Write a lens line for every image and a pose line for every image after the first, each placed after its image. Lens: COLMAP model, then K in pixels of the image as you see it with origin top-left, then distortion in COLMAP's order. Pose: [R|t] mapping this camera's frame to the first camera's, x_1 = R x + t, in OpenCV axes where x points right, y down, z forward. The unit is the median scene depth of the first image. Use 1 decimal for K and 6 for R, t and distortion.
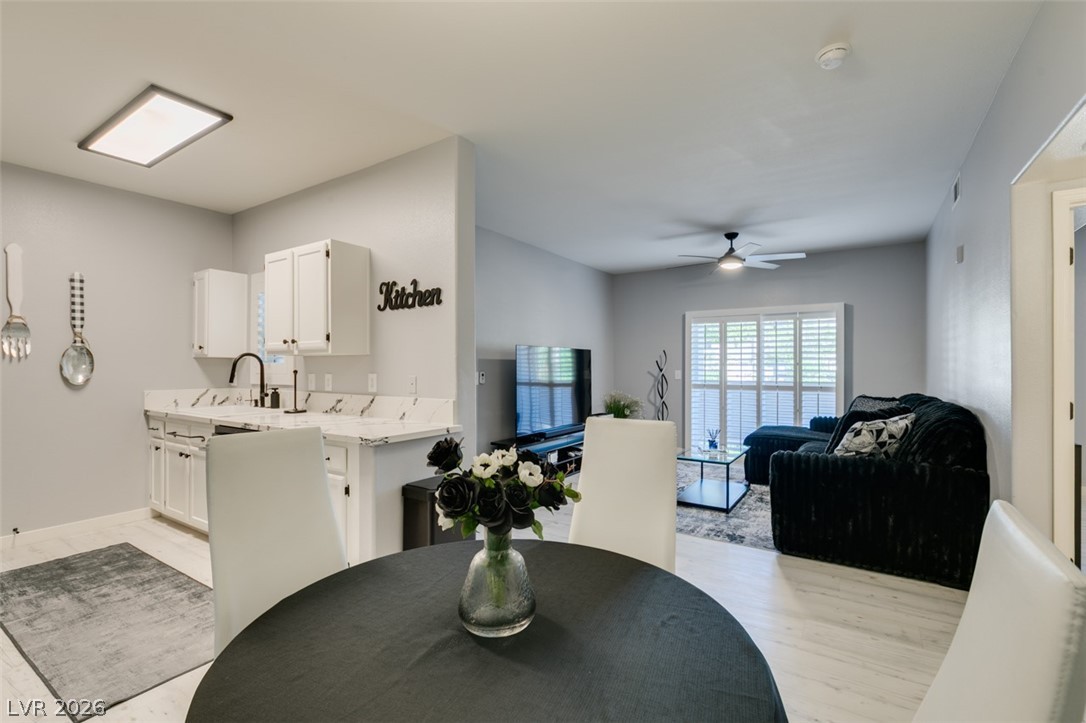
lens RADIAL K [[482.3, 0, 543.1], [0, 482.3, 365.6], [0, 0, 1]] dist [-0.001517, 0.001294]
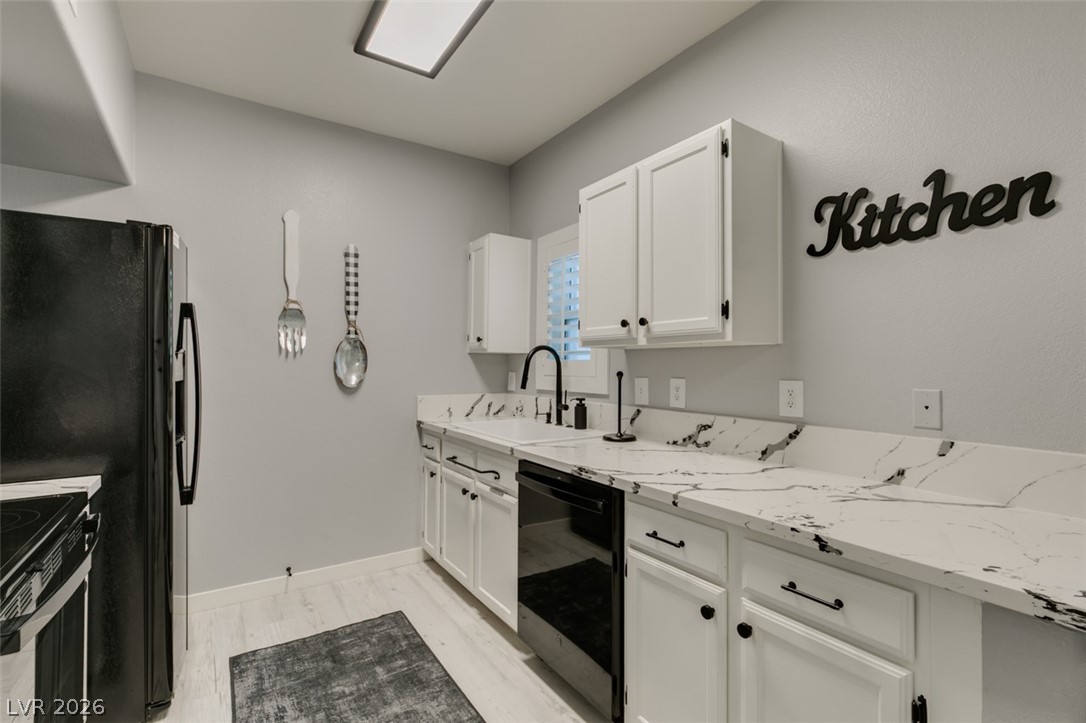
lens RADIAL K [[493.2, 0, 544.1], [0, 493.2, 357.6], [0, 0, 1]] dist [-0.000483, -0.000126]
pose [[0.921384, -0.000037, -0.388654, -0.390255], [-0.005637, 0.999894, -0.013460, 0.000430], [0.388613, 0.014593, 0.921285, 0.409834]]
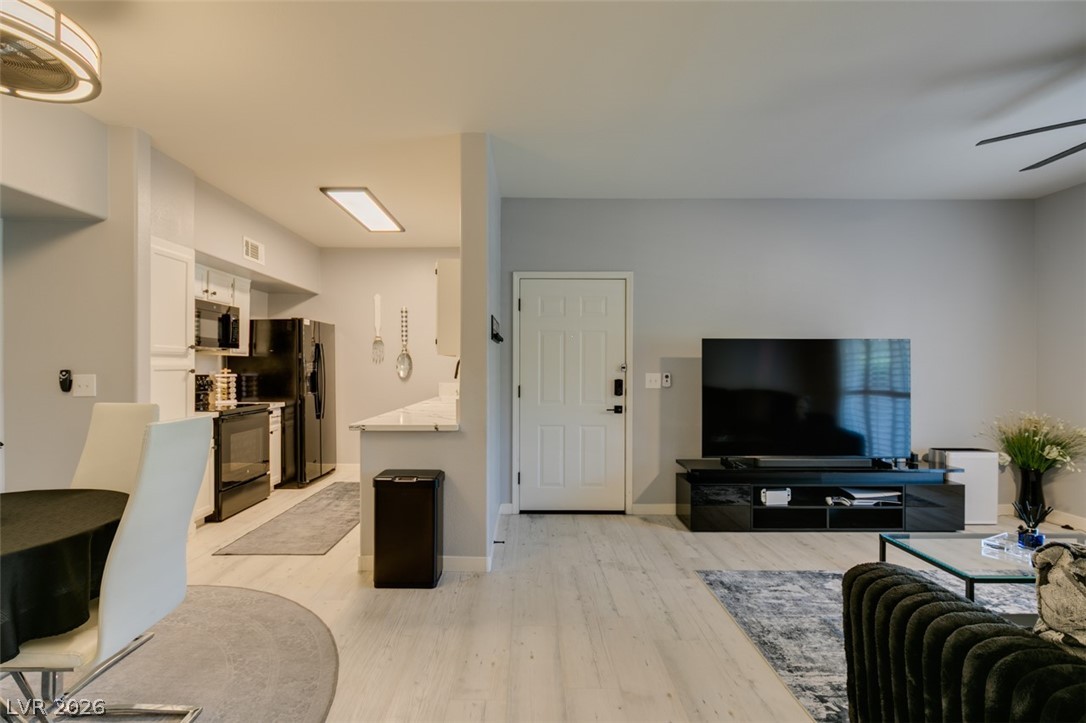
lens RADIAL K [[493.2, 0, 530.1], [0, 493.2, 366.6], [0, 0, 1]] dist [-0.000483, -0.000126]
pose [[0.553972, 0.000780, -0.832535, 0.652842], [-0.001018, 0.999999, 0.000260, 0.003134], [0.832535, 0.000704, 0.553973, 0.479241]]
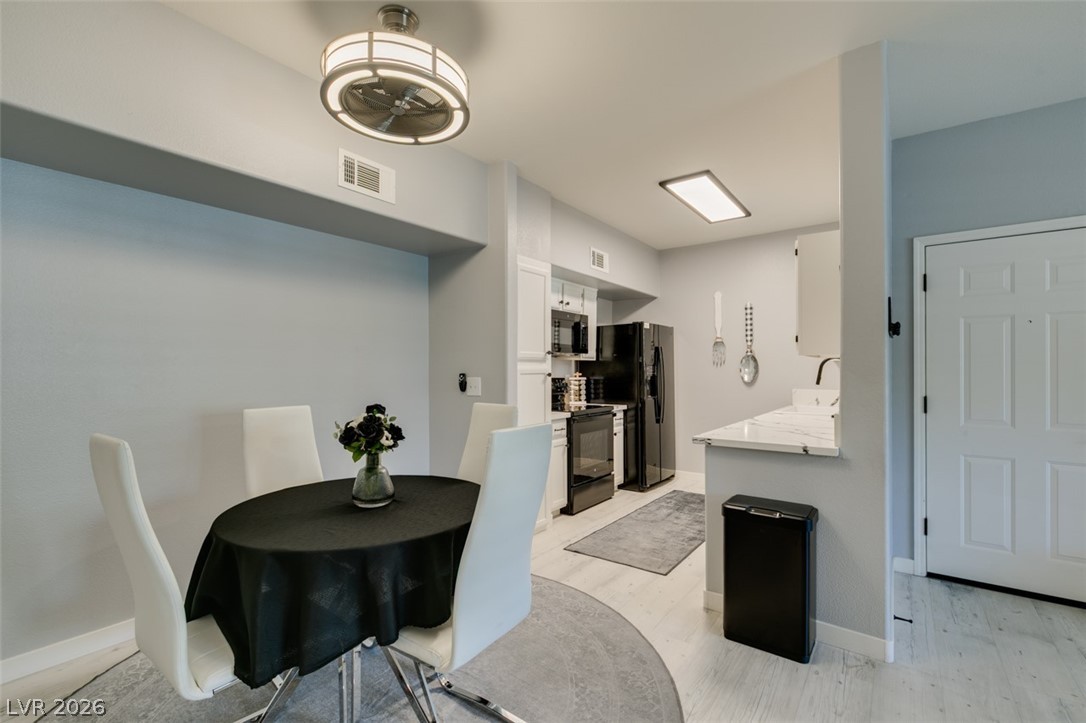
lens RADIAL K [[482.3, 0, 541.4], [0, 482.3, 368.1], [0, 0, 1]] dist [-0.001517, 0.001294]
pose [[-0.052860, -0.003901, -0.998594, 0.504996], [0.001897, 0.999990, -0.004007, 0.002881], [0.998600, -0.002106, -0.052852, 0.502620]]
